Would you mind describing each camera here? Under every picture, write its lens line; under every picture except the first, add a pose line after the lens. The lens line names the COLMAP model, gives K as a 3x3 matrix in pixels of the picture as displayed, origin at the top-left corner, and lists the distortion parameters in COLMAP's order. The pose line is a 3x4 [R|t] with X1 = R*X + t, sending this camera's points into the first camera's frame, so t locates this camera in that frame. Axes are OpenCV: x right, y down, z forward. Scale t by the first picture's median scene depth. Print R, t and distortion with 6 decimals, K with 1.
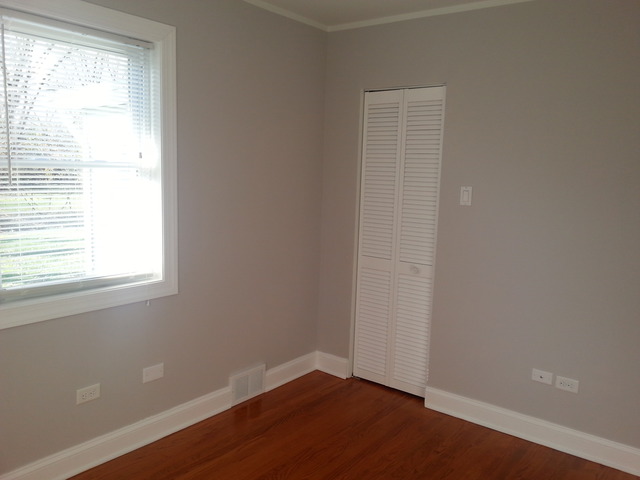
lens RADIAL K [[525.7, 0, 322.2], [0, 525.7, 241.9], [0, 0, 1]] dist [0.015415, -0.042754]
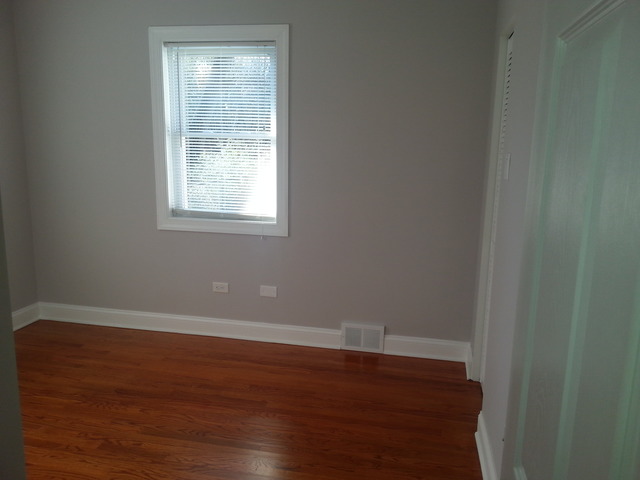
lens RADIAL K [[525.7, 0, 322.2], [0, 525.7, 241.9], [0, 0, 1]] dist [0.015415, -0.042754]
pose [[0.455242, 0.155154, -0.876745, 0.869192], [-0.129947, 0.985734, 0.106967, -0.035265], [0.880834, 0.065235, 0.468909, 0.469643]]
